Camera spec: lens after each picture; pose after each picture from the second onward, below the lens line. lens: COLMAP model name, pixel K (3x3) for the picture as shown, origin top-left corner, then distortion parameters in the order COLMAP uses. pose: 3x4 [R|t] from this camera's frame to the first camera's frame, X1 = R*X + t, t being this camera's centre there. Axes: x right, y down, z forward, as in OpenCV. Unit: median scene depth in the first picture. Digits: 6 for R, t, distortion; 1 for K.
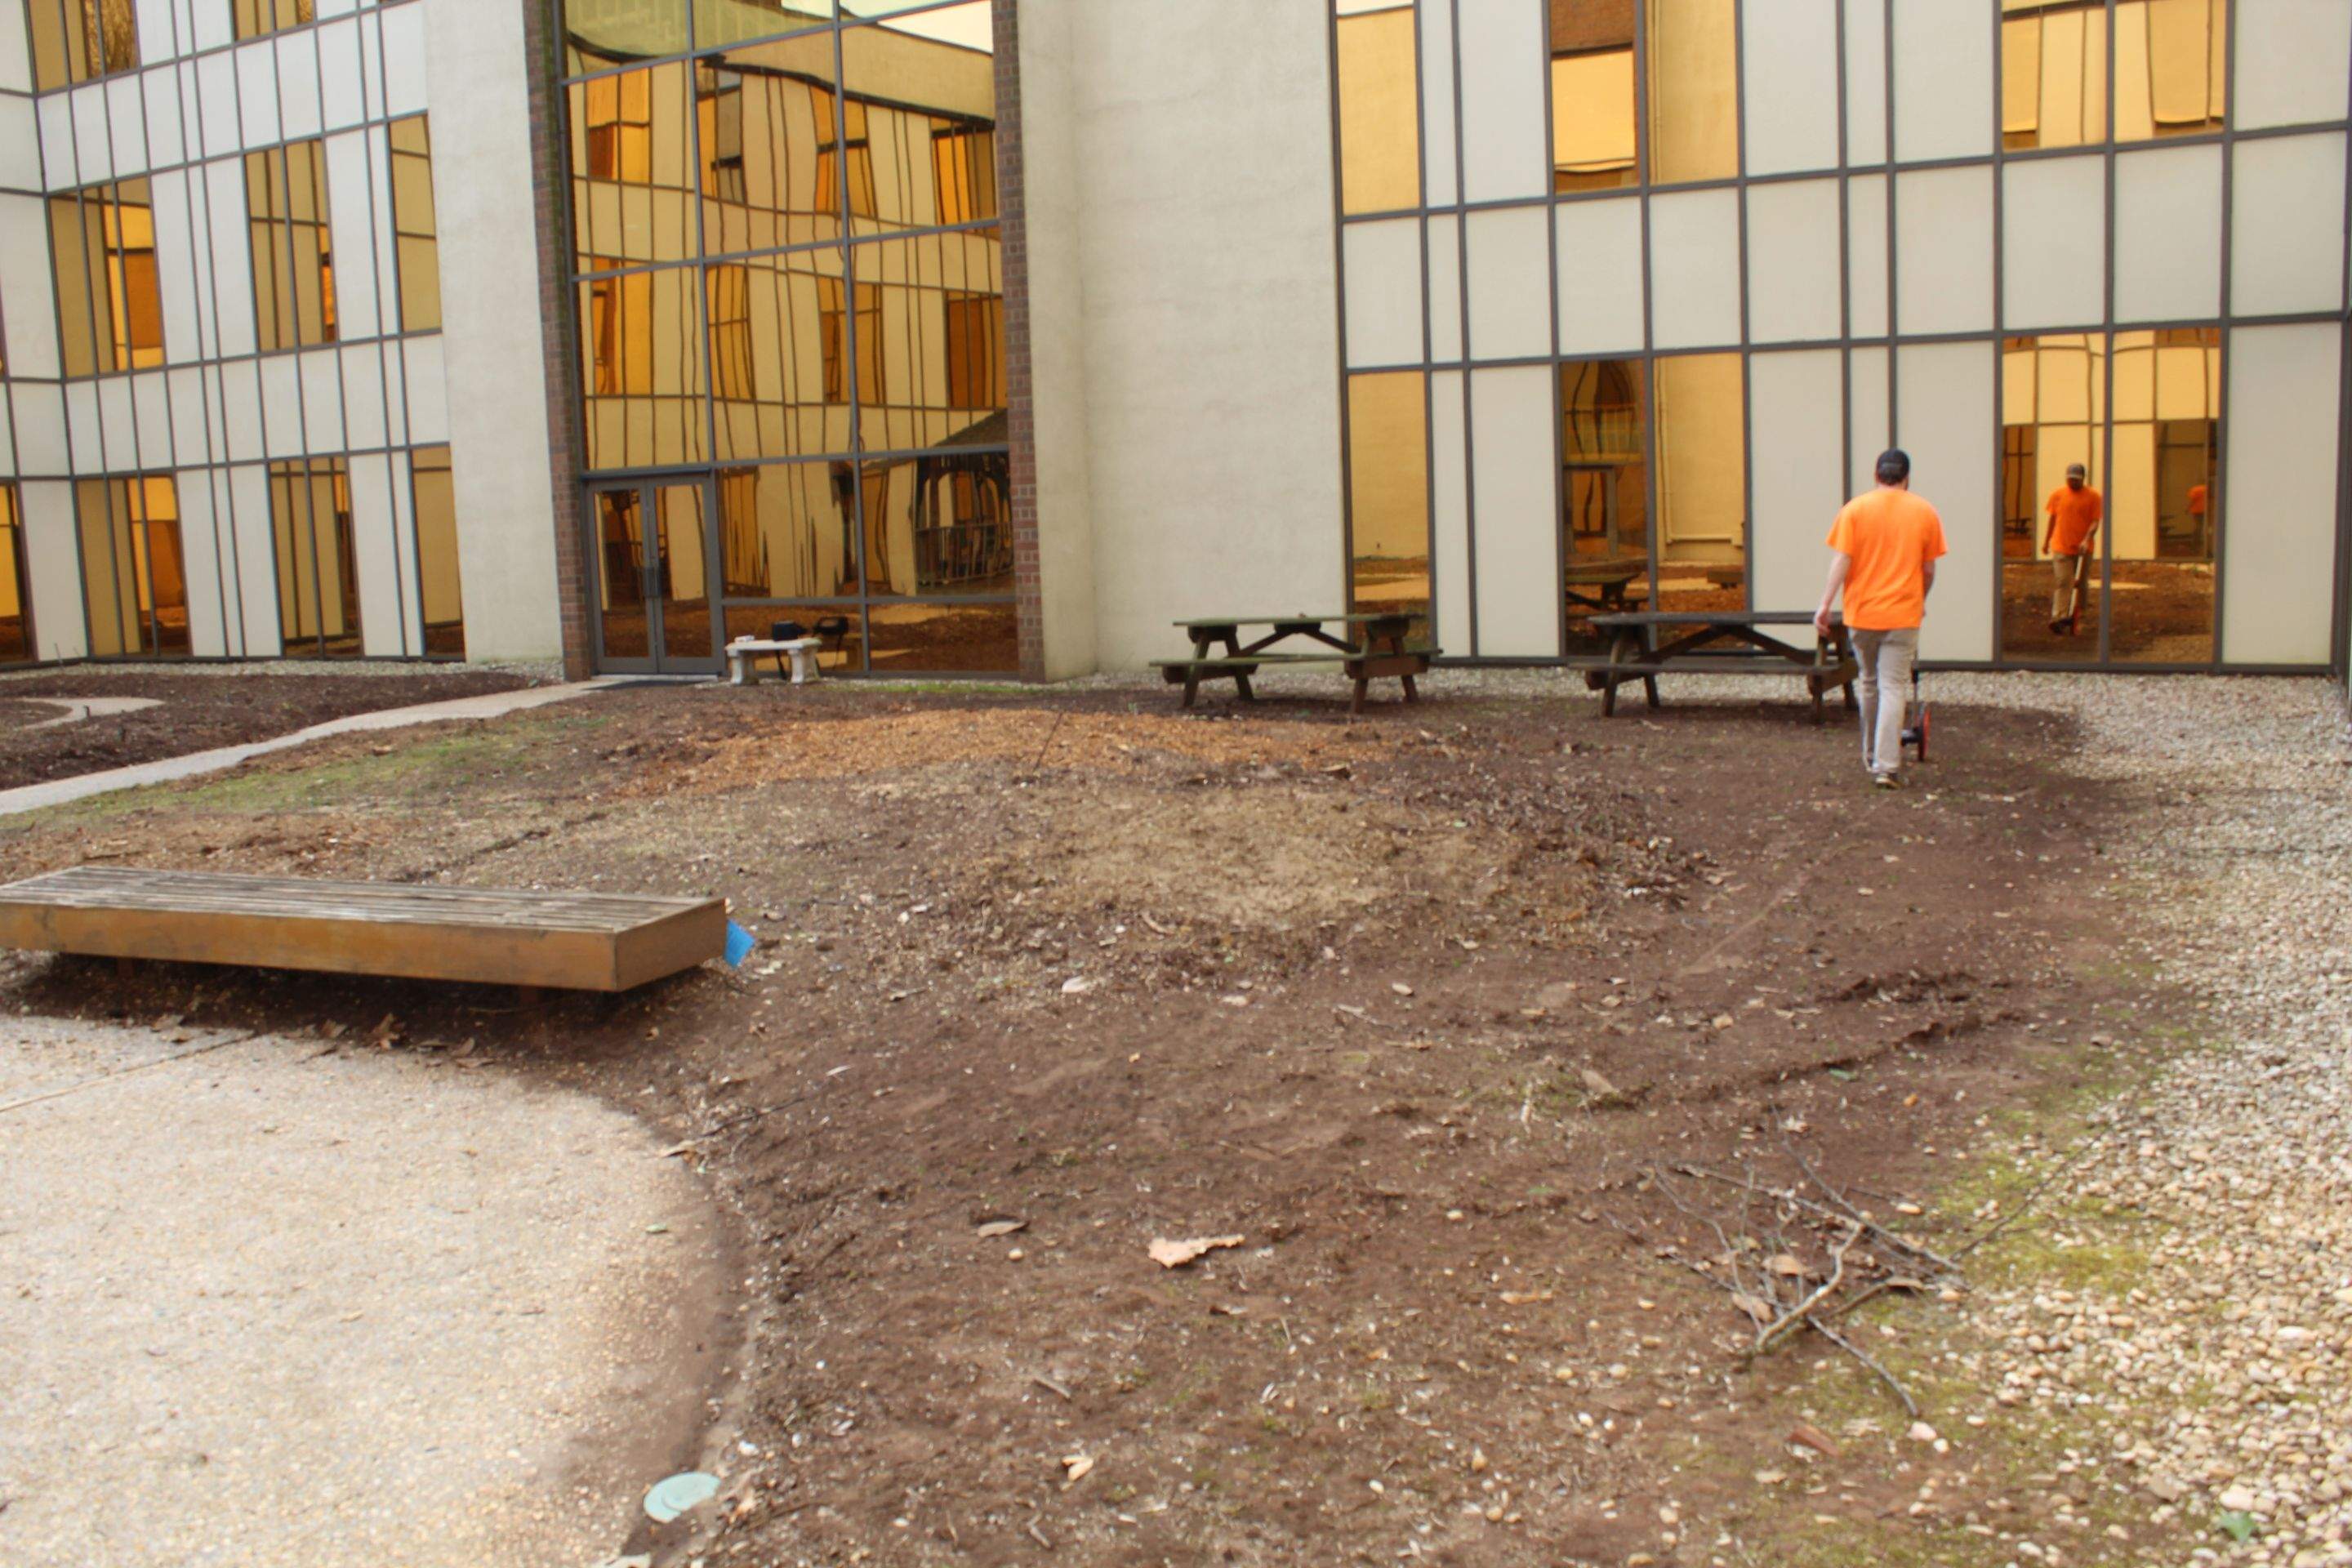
lens RADIAL K [[1993.8, 0, 1187.1], [0, 1993.8, 783.8], [0, 0, 1]] dist [-0.166794, 0.150807]
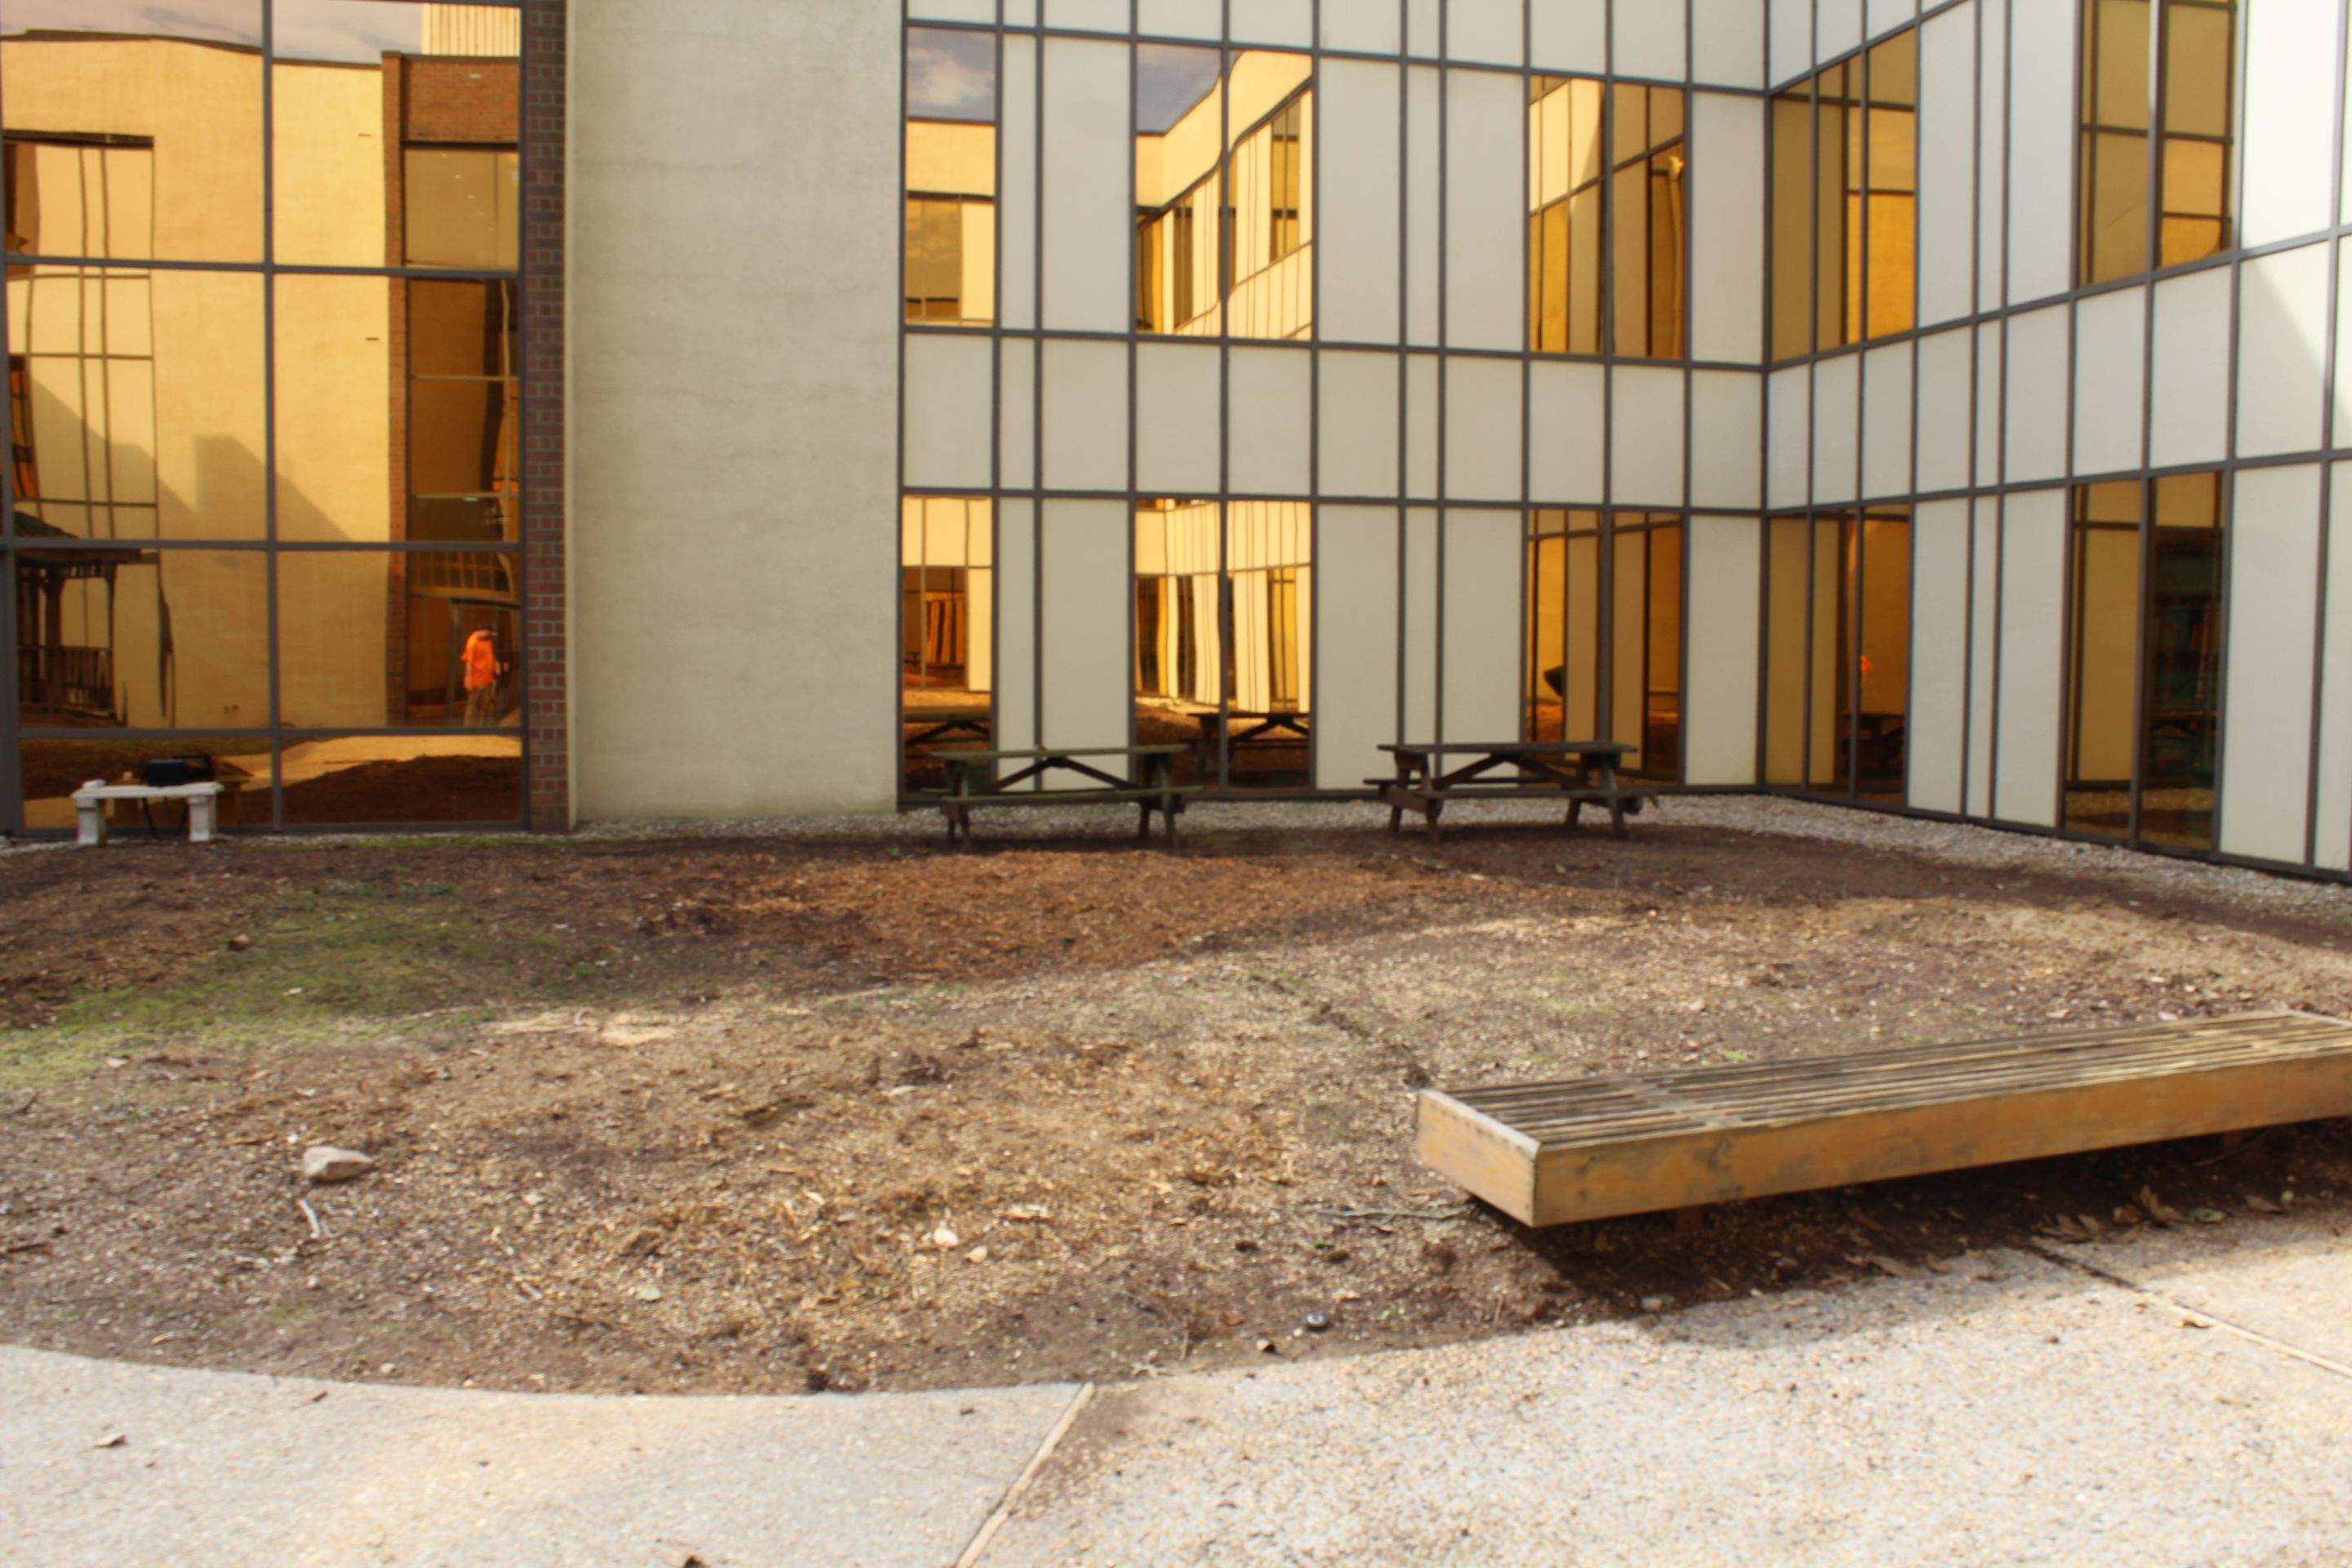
lens RADIAL K [[1993.8, 0, 1173.1], [0, 1993.8, 787.4], [0, 0, 1]] dist [-0.166794, 0.150807]
pose [[0.738180, -0.011476, 0.674506, -0.340790], [0.060577, 0.996944, -0.049334, -0.010812], [-0.671878, 0.077277, 0.736619, 0.176028]]
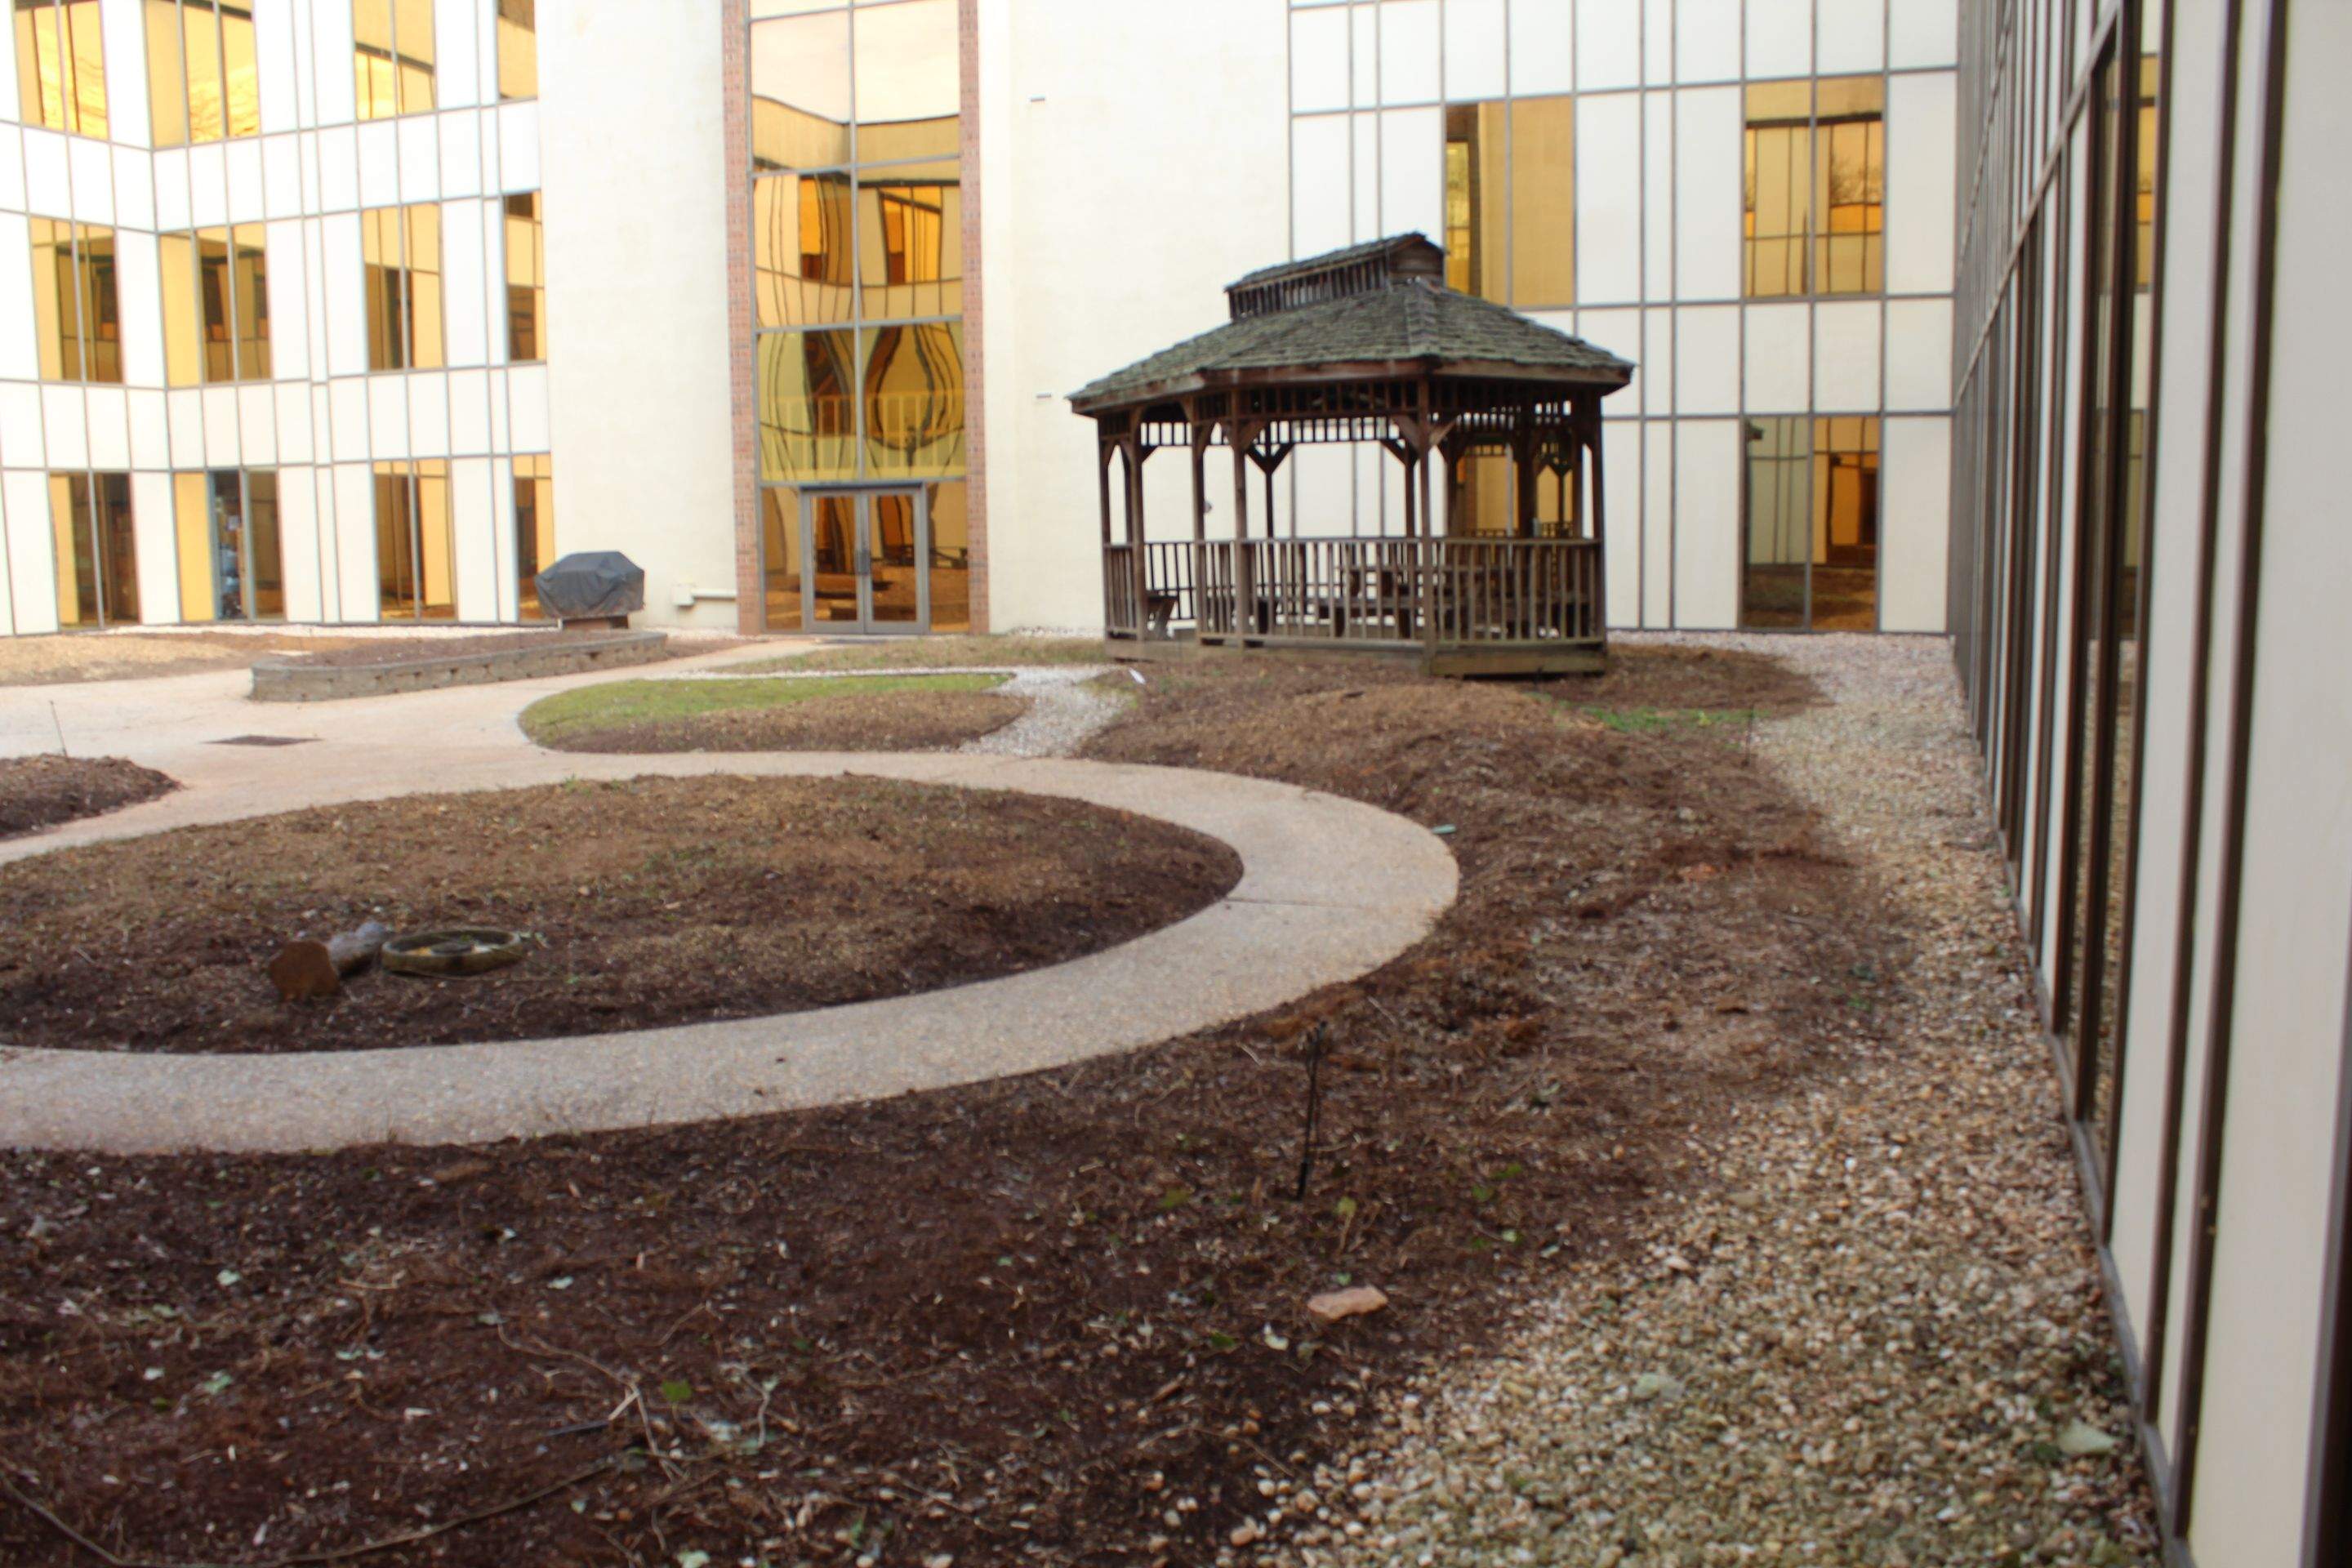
lens RADIAL K [[1993.8, 0, 1167.3], [0, 1993.8, 776.8], [0, 0, 1]] dist [-0.166794, 0.150807]
pose [[0.990946, 0.006887, 0.134081, -0.149433], [-0.005161, 0.999899, -0.013220, 0.047964], [-0.134159, 0.012409, 0.990882, -0.295550]]
